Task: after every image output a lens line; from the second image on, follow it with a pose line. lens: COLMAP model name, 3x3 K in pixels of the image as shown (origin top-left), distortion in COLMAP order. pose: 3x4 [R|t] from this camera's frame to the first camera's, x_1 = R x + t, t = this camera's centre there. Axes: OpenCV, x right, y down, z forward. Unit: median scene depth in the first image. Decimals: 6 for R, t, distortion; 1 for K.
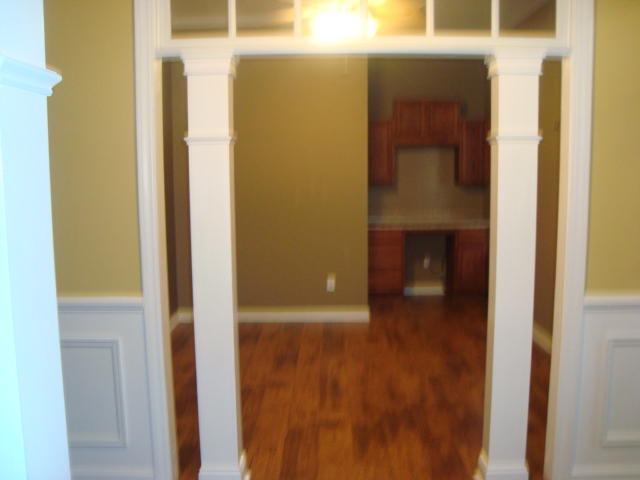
lens RADIAL K [[623.1, 0, 320.0], [0, 623.1, 240.0], [0, 0, 1]] dist [-0.234948, 0.232686]
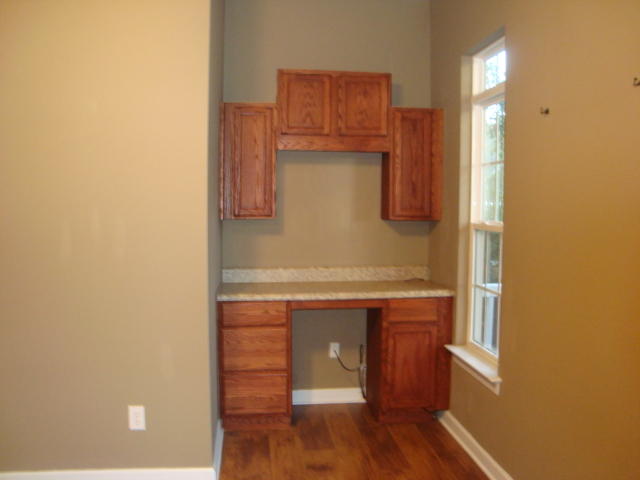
lens RADIAL K [[623.1, 0, 320.0], [0, 623.1, 240.0], [0, 0, 1]] dist [-0.234948, 0.232686]
pose [[0.991057, 0.009006, 0.133138, 0.084474], [0.000107, 0.997666, -0.068281, -0.029616], [-0.133442, 0.067685, 0.988743, 0.434799]]
